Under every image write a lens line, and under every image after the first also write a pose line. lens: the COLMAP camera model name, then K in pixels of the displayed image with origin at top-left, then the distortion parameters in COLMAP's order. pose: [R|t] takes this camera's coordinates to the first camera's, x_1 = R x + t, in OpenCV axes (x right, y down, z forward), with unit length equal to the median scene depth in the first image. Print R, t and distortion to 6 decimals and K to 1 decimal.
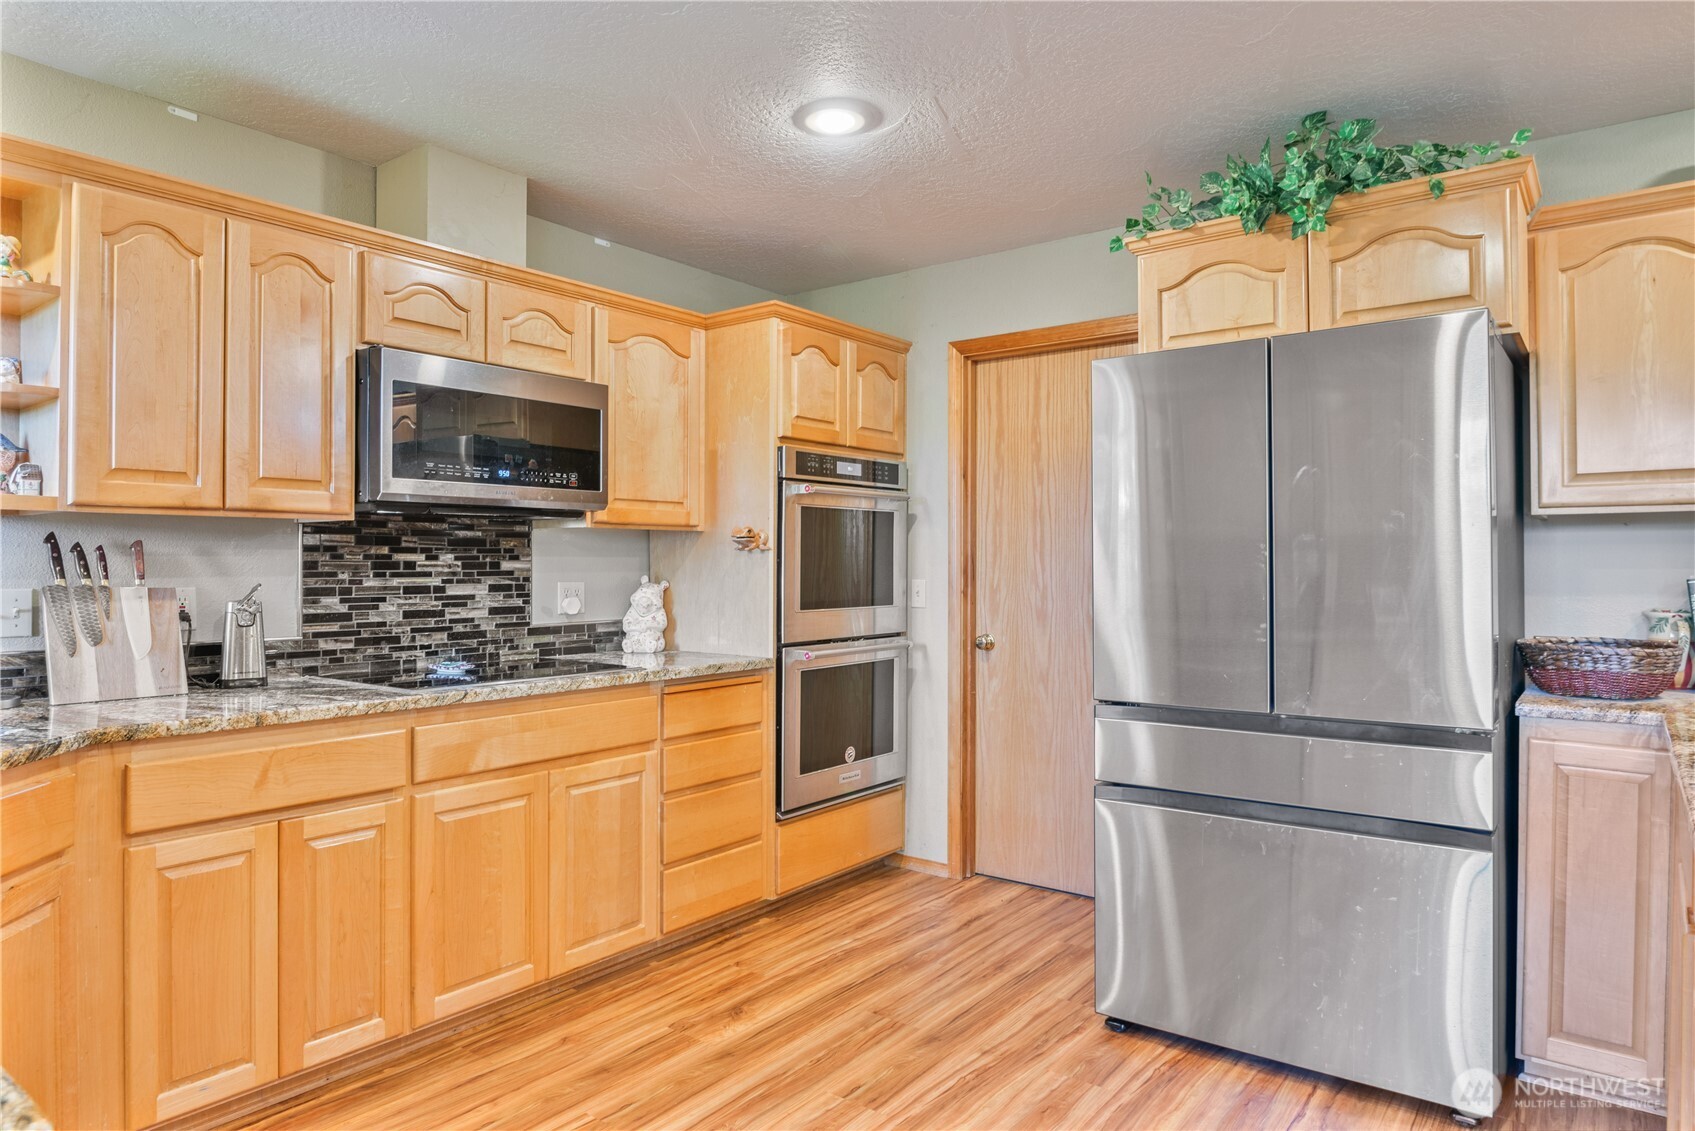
lens RADIAL K [[1048.1, 0, 840.0], [0, 1048.1, 560.1], [0, 0, 1]] dist [-0.003076, -0.003286]
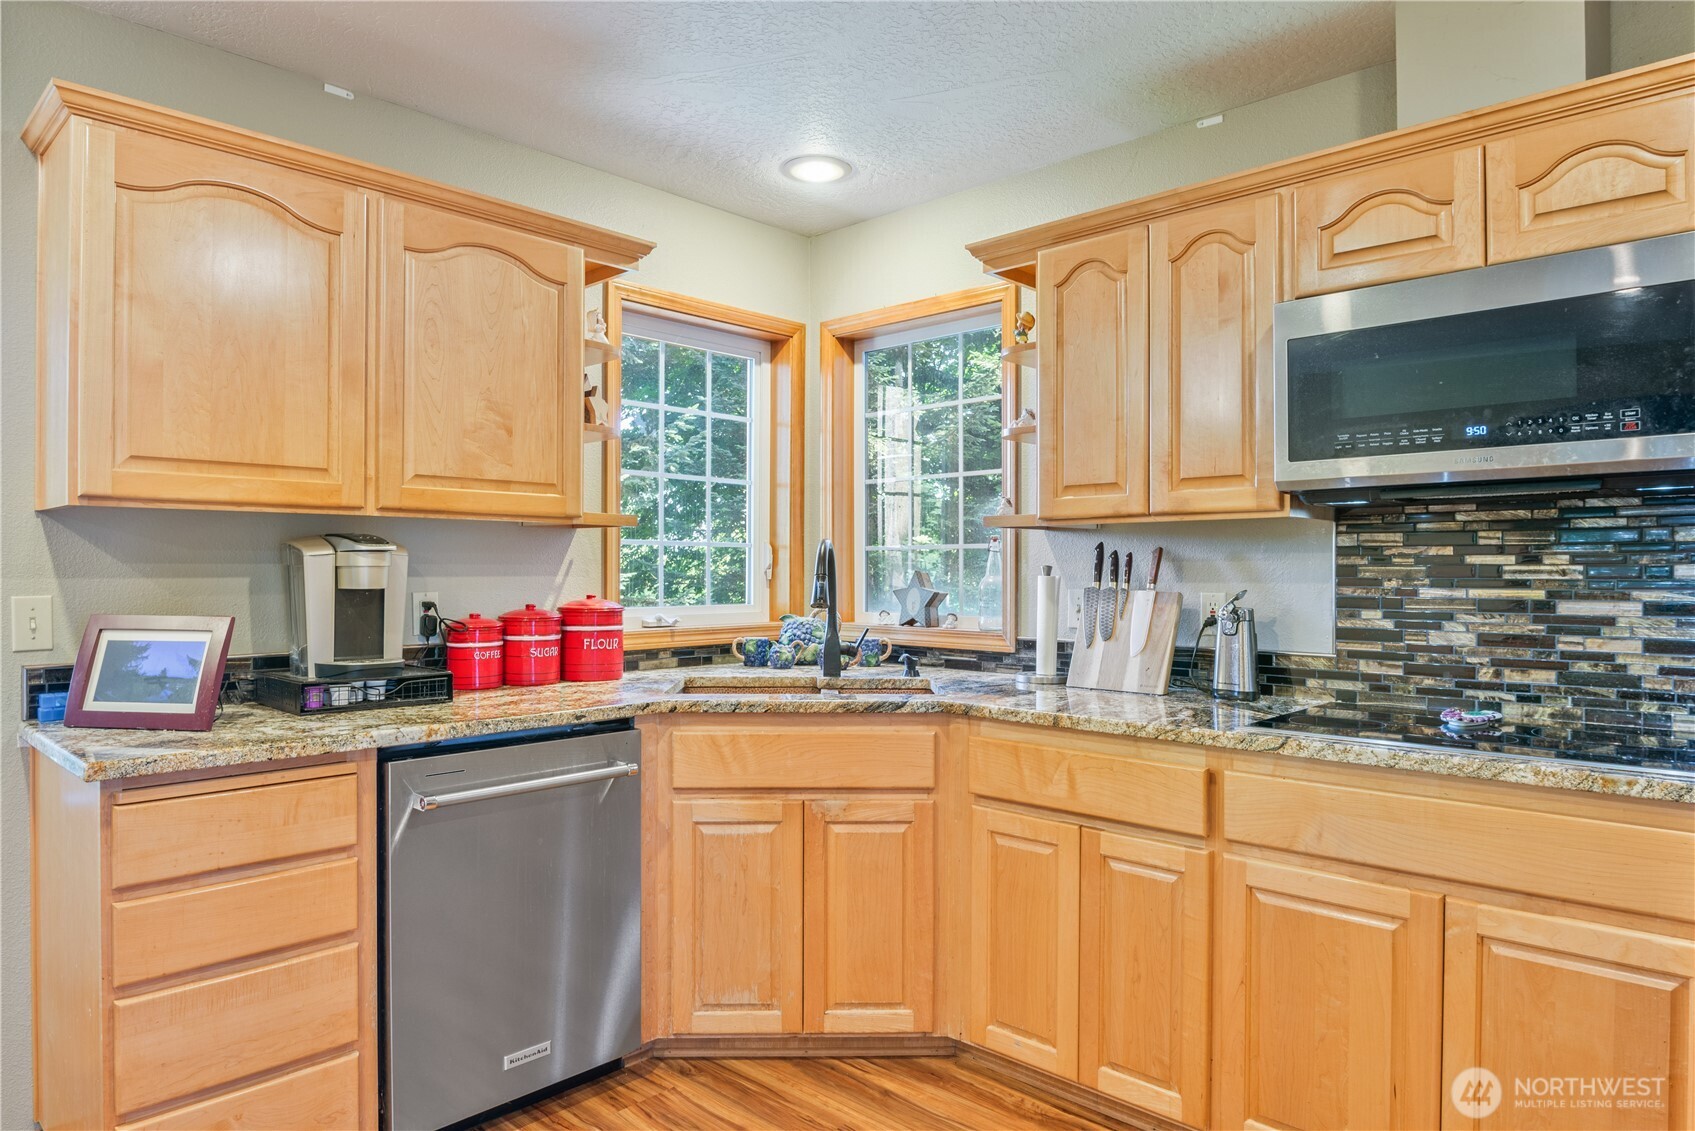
lens RADIAL K [[1048.1, 0, 844.7], [0, 1048.1, 571.9], [0, 0, 1]] dist [-0.003076, -0.003286]
pose [[-0.098813, 0.001205, -0.995105, 0.364478], [0.002713, 0.999996, 0.000941, 0.003913], [0.995102, -0.002607, -0.098816, 0.664539]]
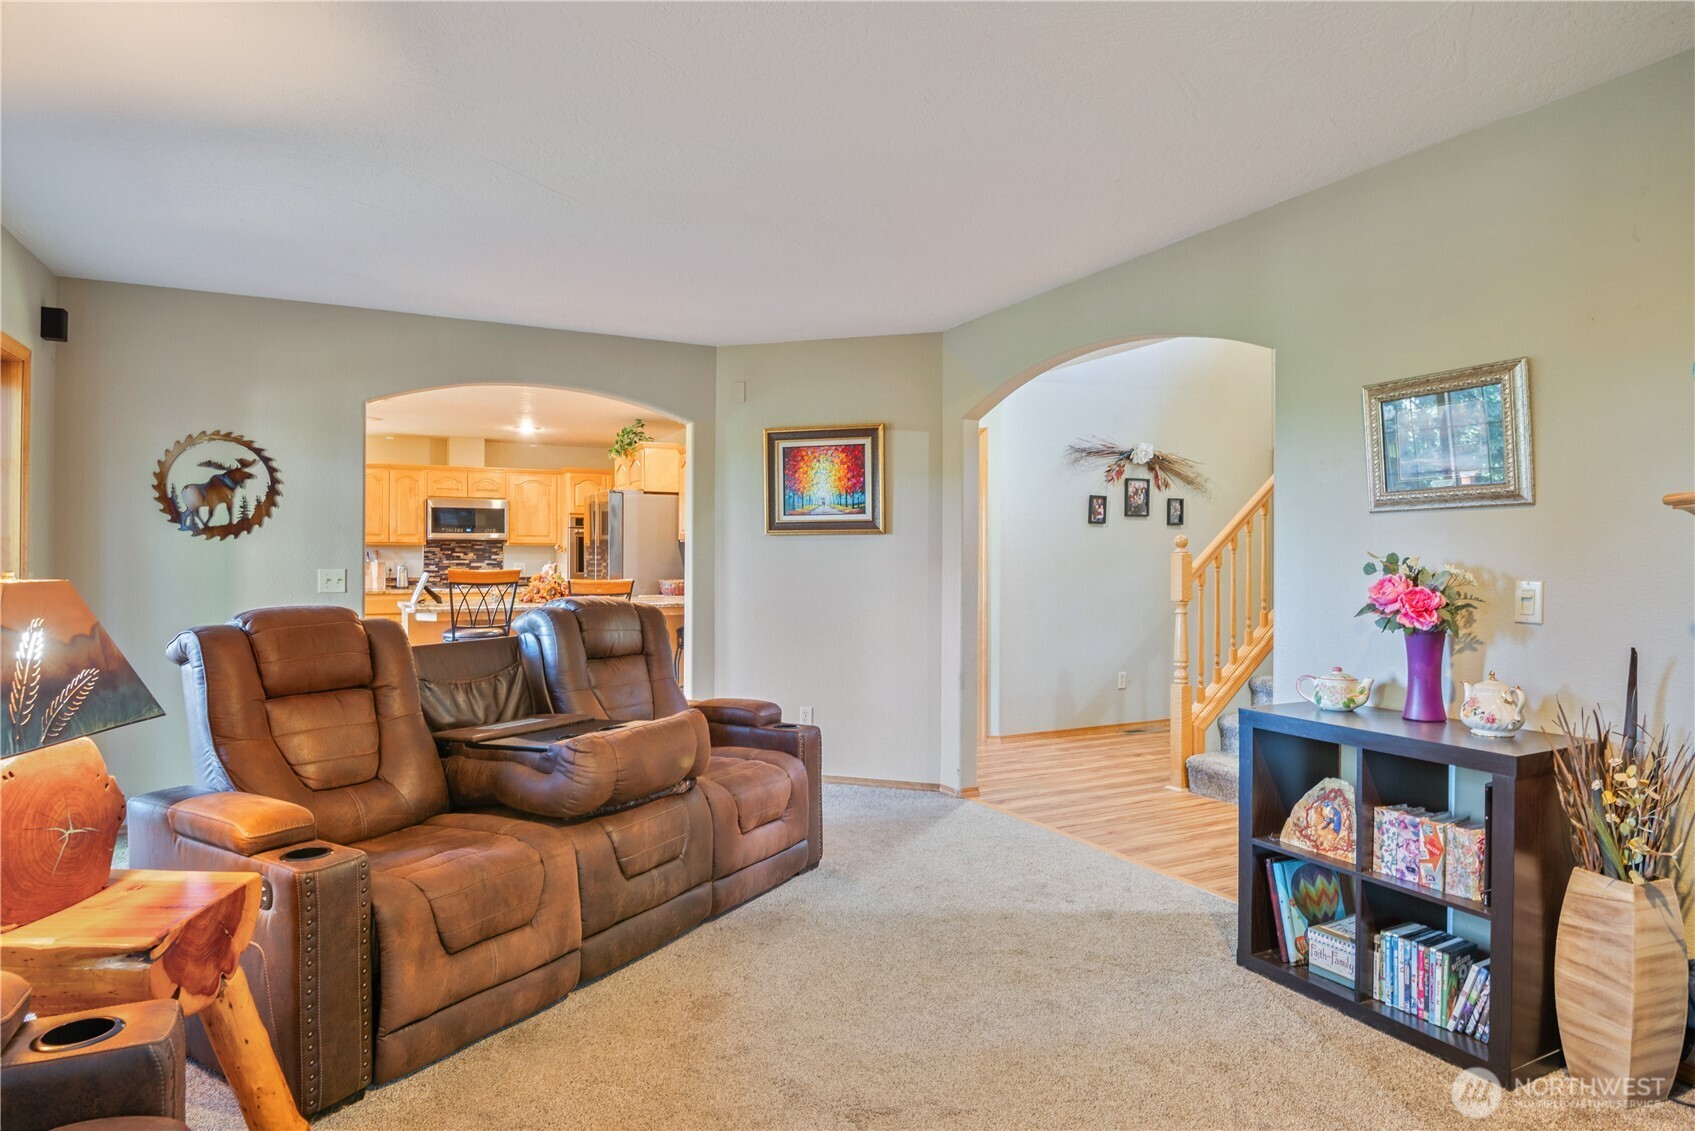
lens RADIAL K [[968.6, 0, 852.0], [0, 968.6, 561.1], [0, 0, 1]] dist [-0.012863, -0.001103]
pose [[0.928895, 0.003350, -0.370329, 1.991811], [-0.000733, 0.999974, 0.007210, -0.005075], [0.370343, -0.006426, 0.928873, -1.465246]]
